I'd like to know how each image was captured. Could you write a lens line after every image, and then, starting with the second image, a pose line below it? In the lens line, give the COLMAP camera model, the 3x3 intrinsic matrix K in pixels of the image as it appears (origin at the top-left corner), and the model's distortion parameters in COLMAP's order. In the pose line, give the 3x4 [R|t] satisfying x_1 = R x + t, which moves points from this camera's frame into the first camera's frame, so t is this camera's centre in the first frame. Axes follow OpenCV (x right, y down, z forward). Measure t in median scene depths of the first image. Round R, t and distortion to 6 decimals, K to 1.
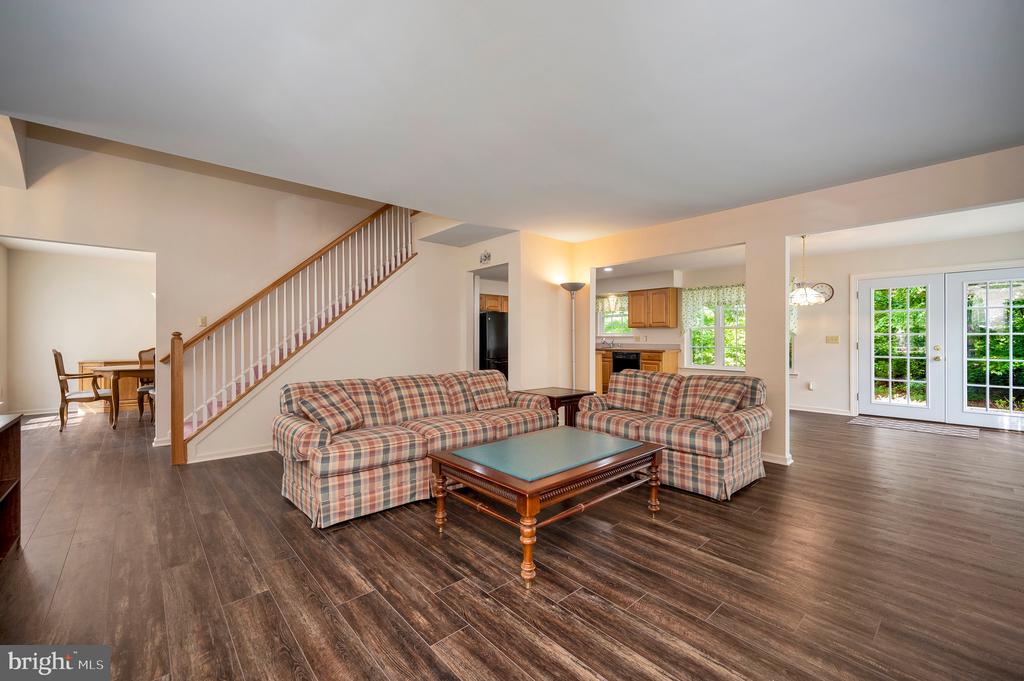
lens RADIAL K [[423.6, 0, 512.7], [0, 423.6, 338.3], [0, 0, 1]] dist [0.008950, -0.000059]
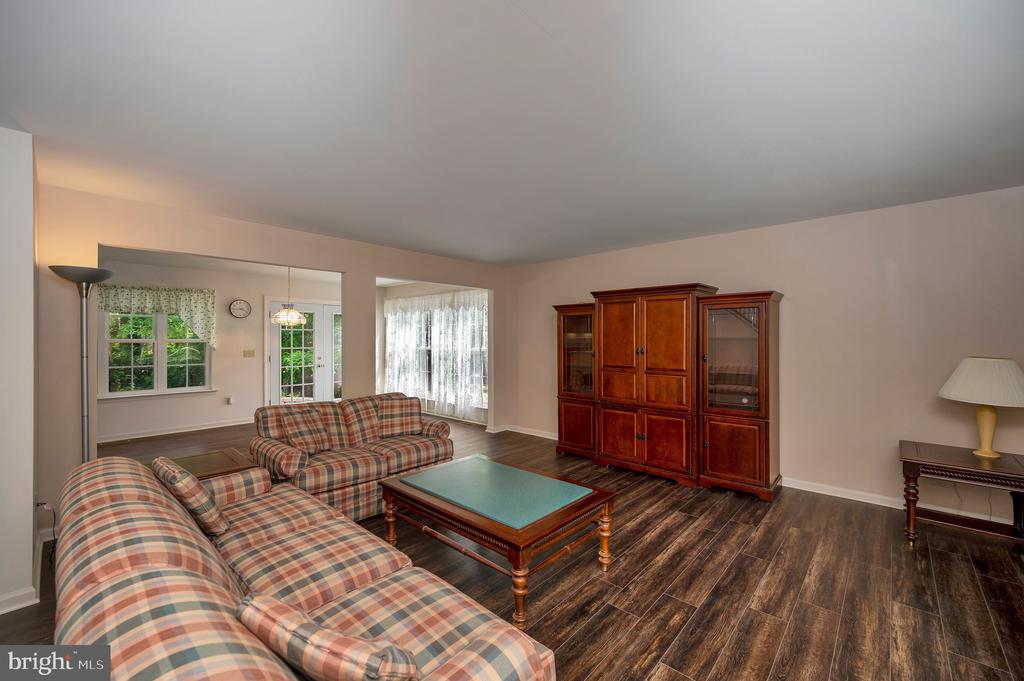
lens RADIAL K [[423.6, 0, 516.7], [0, 423.6, 338.2], [0, 0, 1]] dist [0.008950, -0.000059]
pose [[-0.116025, -0.001272, 0.993246, -1.144107], [0.000771, 0.999999, 0.001370, -0.109889], [-0.993246, 0.000925, -0.116024, 1.340777]]
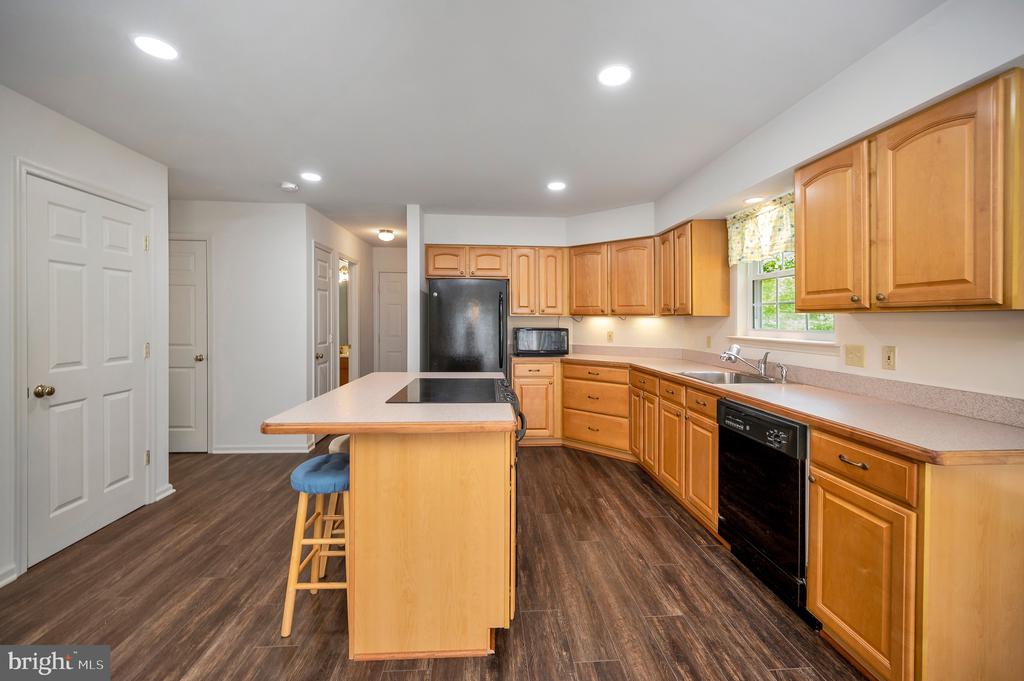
lens RADIAL K [[423.6, 0, 518.6], [0, 423.6, 323.8], [0, 0, 1]] dist [0.008950, -0.000059]
pose [[0.797353, 0.005479, -0.603489, 1.164371], [-0.007542, 0.999971, -0.000885, -0.063990], [0.603467, 0.005258, 0.797371, 2.746614]]
